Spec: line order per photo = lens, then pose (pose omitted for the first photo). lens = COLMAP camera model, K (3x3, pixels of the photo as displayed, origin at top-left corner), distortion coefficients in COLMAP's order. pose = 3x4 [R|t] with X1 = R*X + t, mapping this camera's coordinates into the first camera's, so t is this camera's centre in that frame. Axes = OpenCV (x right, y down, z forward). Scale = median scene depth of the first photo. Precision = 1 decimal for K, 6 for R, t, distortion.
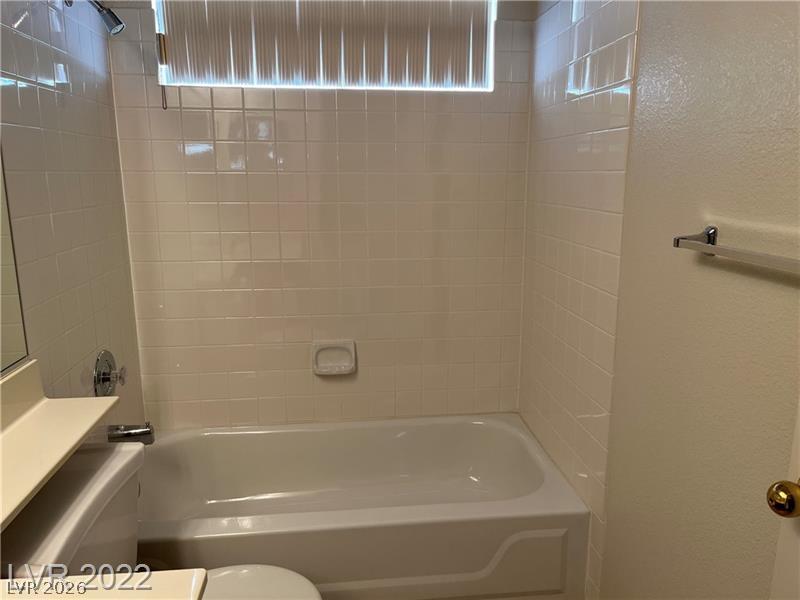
lens RADIAL K [[600.4, 0, 396.6], [0, 600.4, 296.7], [0, 0, 1]] dist [0.030503, -0.012571]
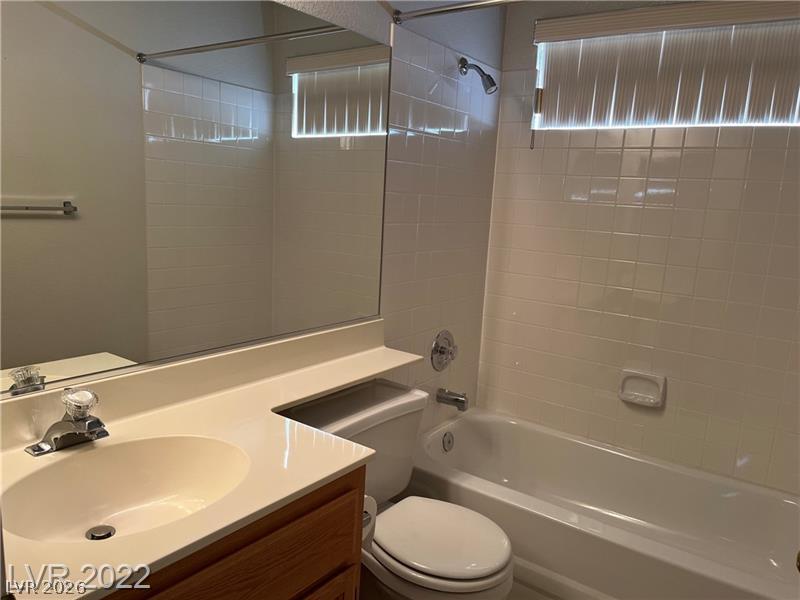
lens RADIAL K [[600.4, 0, 406.1], [0, 600.4, 303.0], [0, 0, 1]] dist [0.030503, -0.012571]
pose [[0.744278, 0.159682, -0.648500, 0.255829], [-0.194347, 0.980759, 0.018445, 0.020472], [0.638968, 0.112306, 0.760991, -0.050321]]
